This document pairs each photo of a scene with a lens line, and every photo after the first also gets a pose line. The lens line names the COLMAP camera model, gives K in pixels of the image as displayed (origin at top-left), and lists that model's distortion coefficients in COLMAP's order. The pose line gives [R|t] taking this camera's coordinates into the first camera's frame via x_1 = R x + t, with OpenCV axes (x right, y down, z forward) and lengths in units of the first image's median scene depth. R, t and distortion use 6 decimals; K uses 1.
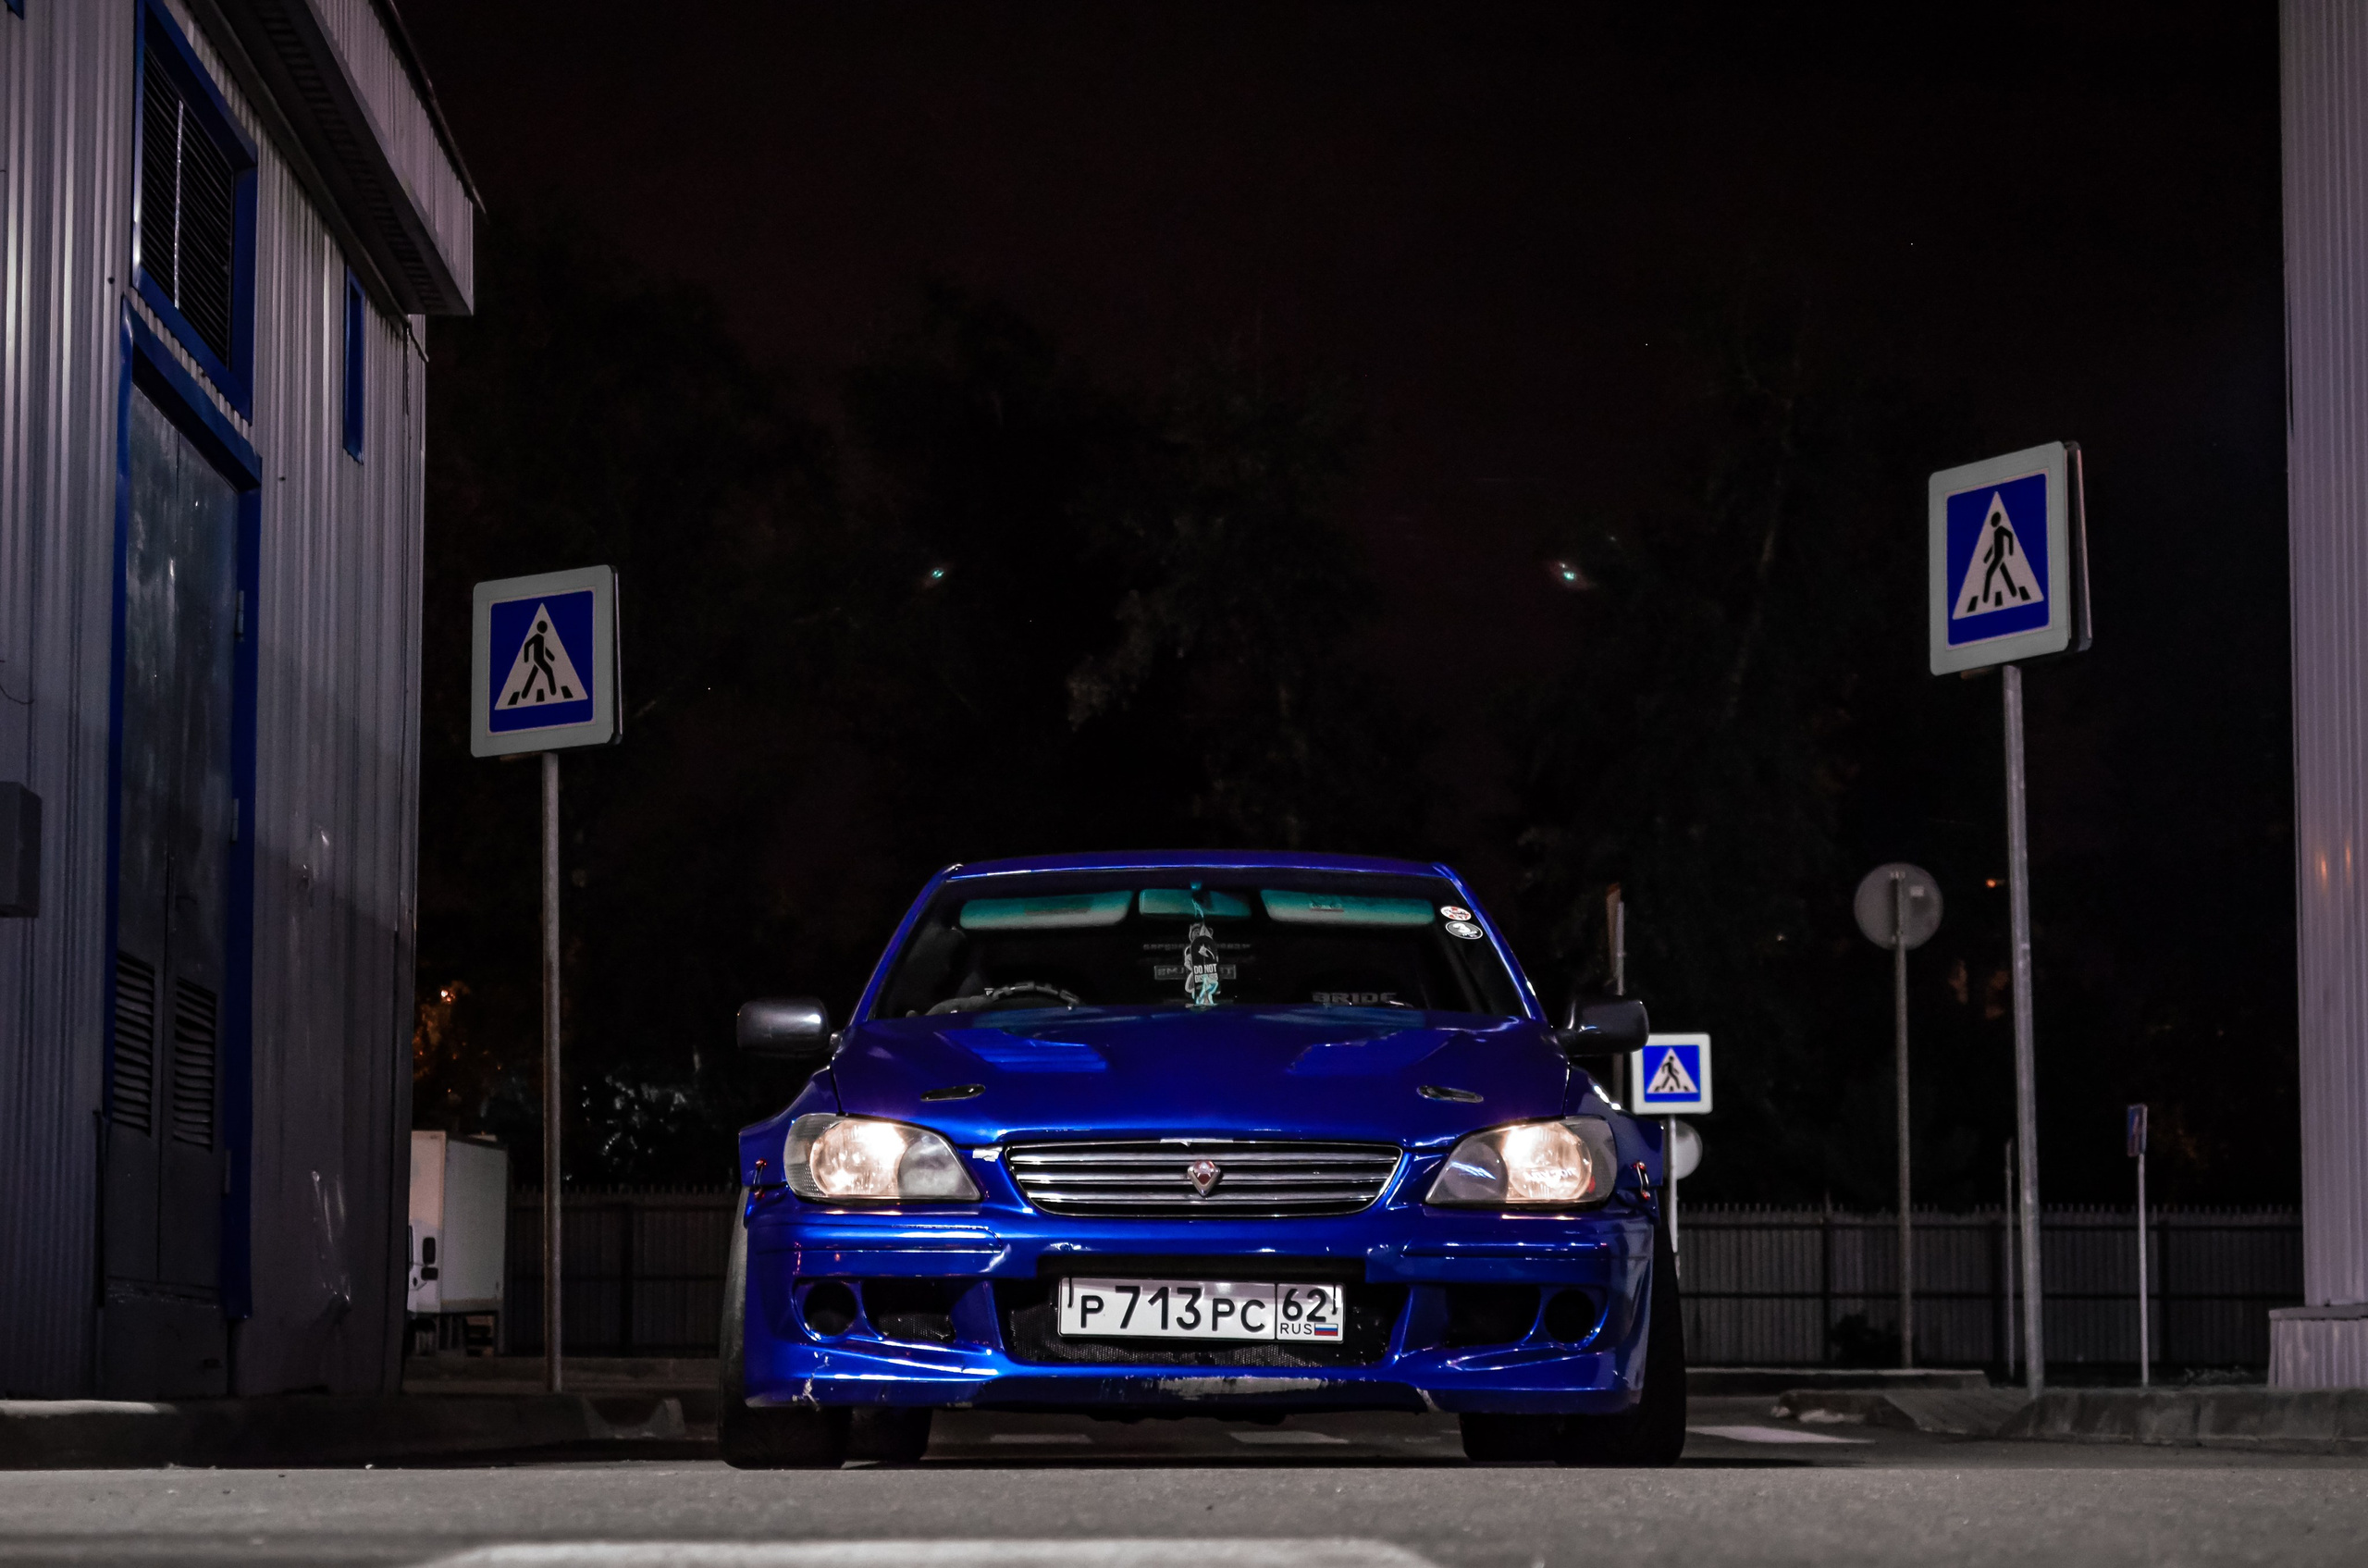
lens RADIAL K [[5663.8, 0, 1183.3], [0, 5663.8, 783.4], [0, 0, 1]] dist [0.021786, 0.000000]
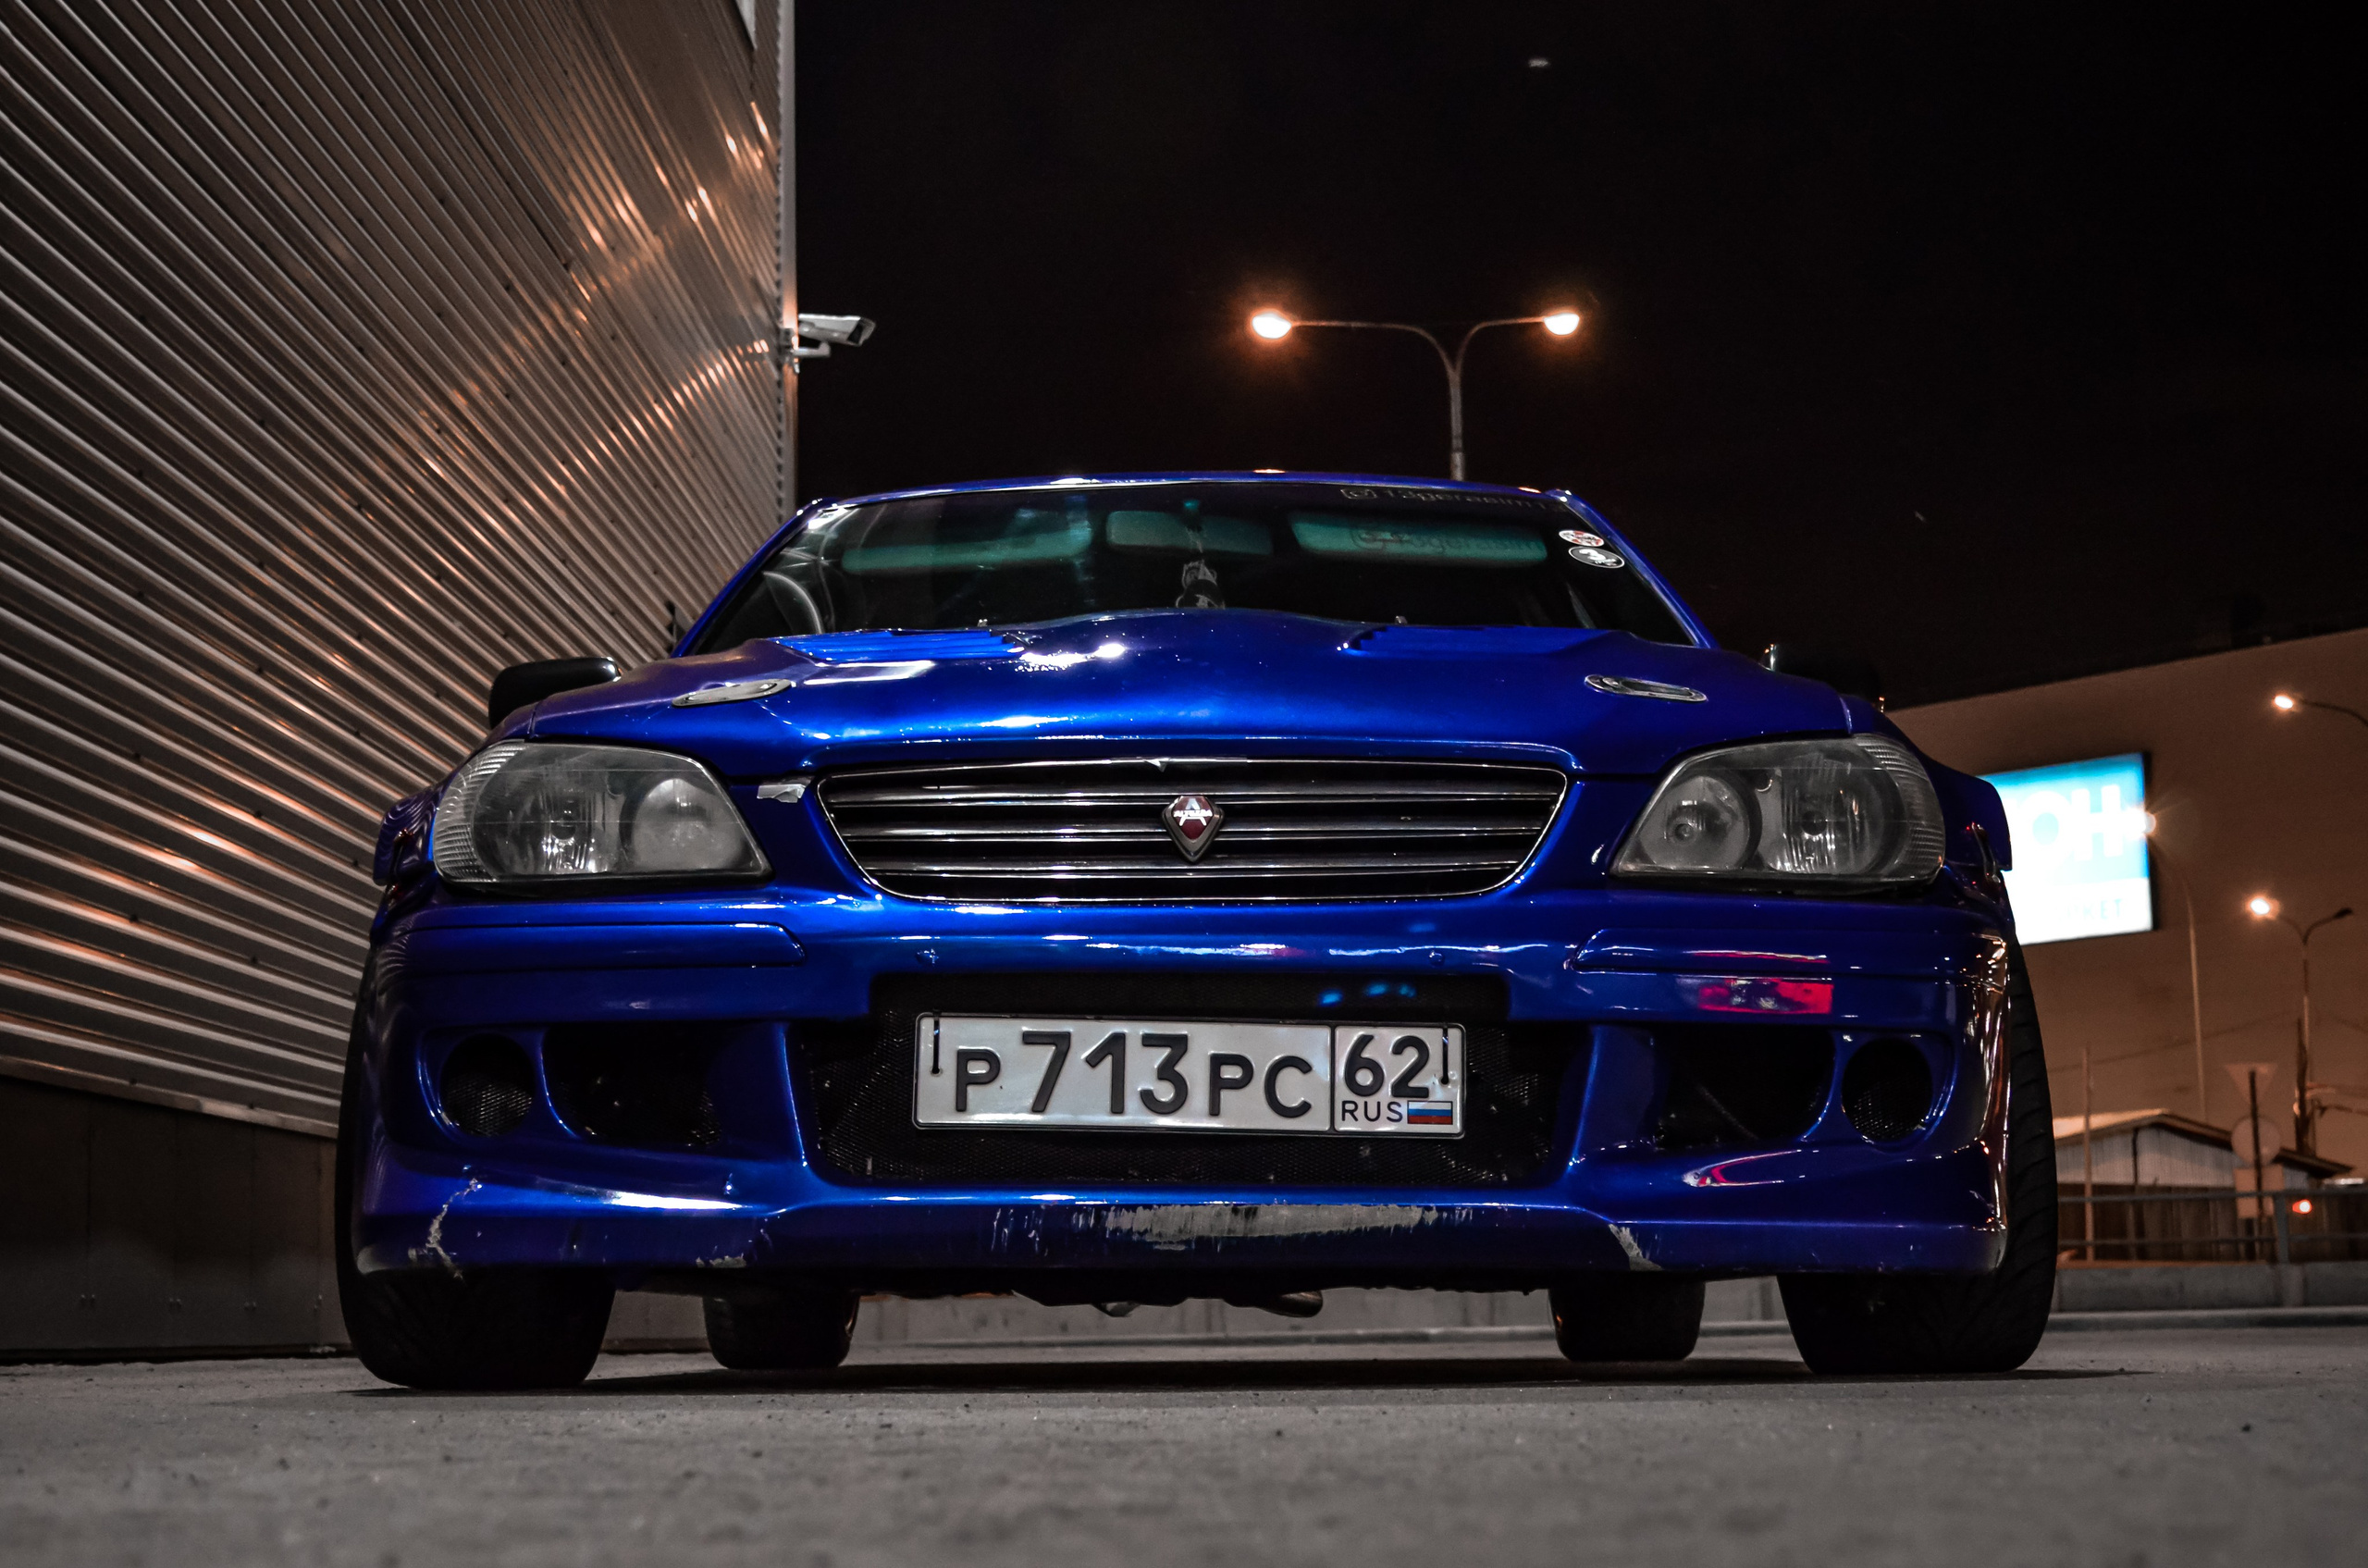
lens RADIAL K [[3590.1, 0, 1181.2], [0, 3590.1, 784.5], [0, 0, 1]] dist [0.001137, 0.000000]
pose [[0.999900, -0.008269, -0.011461, 0.006507], [0.007804, 0.999166, -0.040076, 0.079314], [0.011782, 0.039982, 0.999131, 0.670293]]
